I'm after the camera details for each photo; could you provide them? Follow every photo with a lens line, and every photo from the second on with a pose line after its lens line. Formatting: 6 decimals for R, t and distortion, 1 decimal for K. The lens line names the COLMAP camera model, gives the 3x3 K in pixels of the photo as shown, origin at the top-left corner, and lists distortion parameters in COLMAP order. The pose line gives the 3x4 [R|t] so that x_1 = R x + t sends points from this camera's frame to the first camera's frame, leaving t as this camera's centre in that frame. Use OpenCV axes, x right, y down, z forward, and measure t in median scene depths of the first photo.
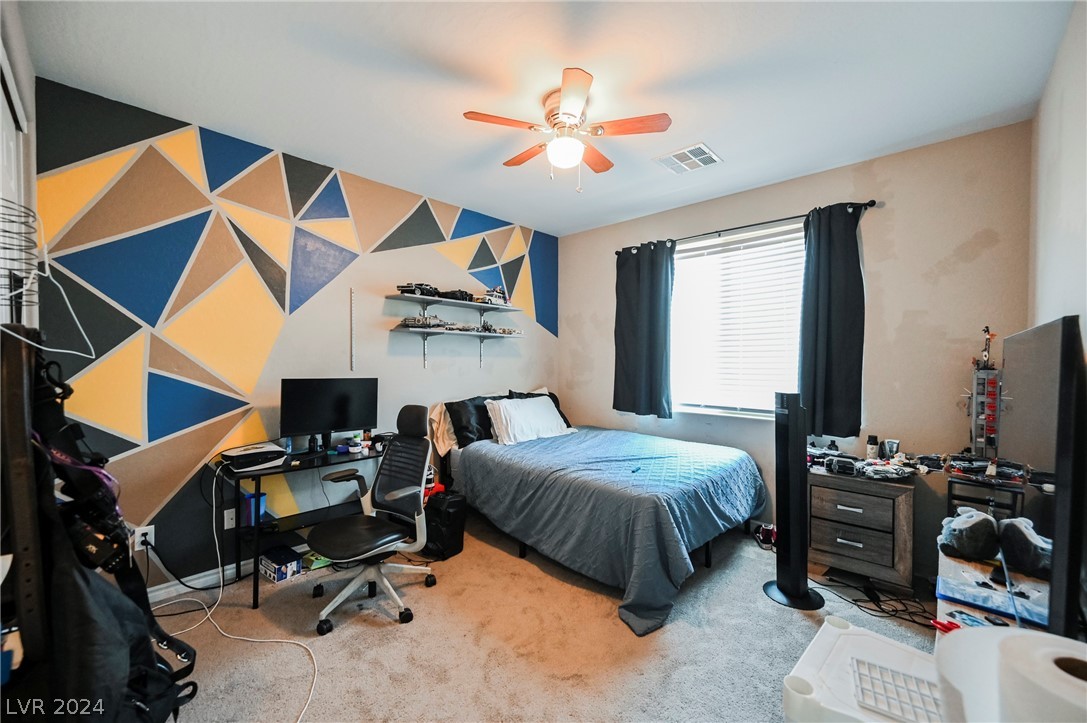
lens RADIAL K [[426.7, 0, 542.6], [0, 426.7, 362.2], [0, 0, 1]] dist [-0.001572, 0.000211]
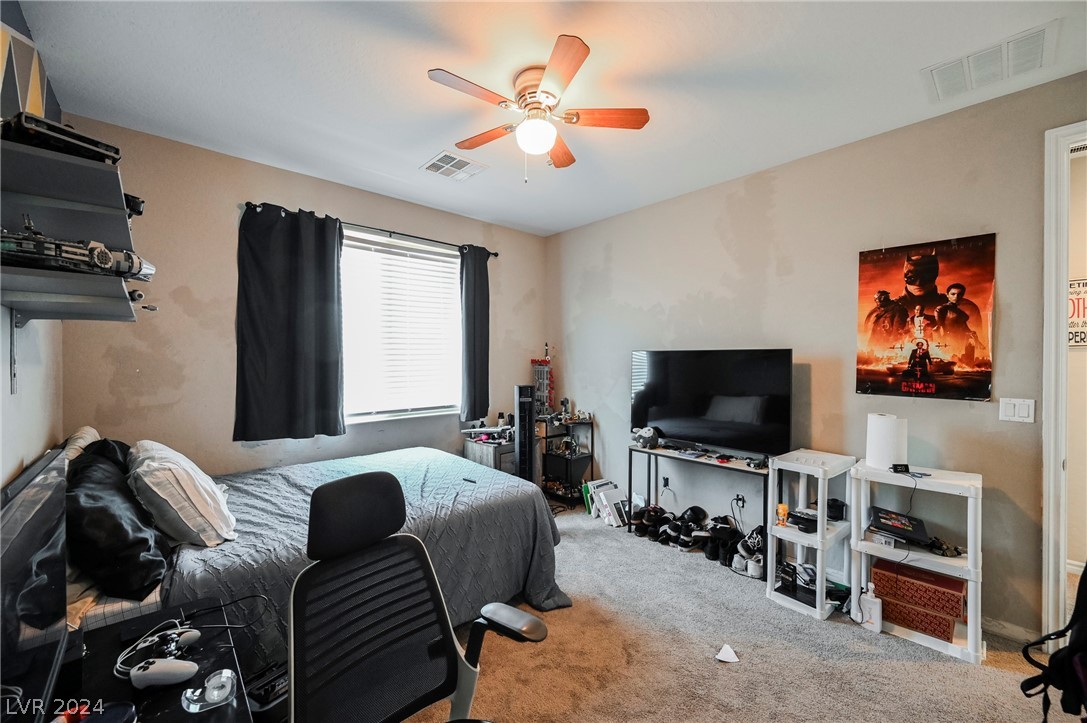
lens RADIAL K [[426.7, 0, 542.5], [0, 426.7, 361.4], [0, 0, 1]] dist [-0.001572, 0.000211]
pose [[0.072692, -0.011538, 0.997288, -0.533587], [0.014077, 0.999845, 0.010542, -0.014527], [-0.997255, 0.013273, 0.072843, 0.577307]]
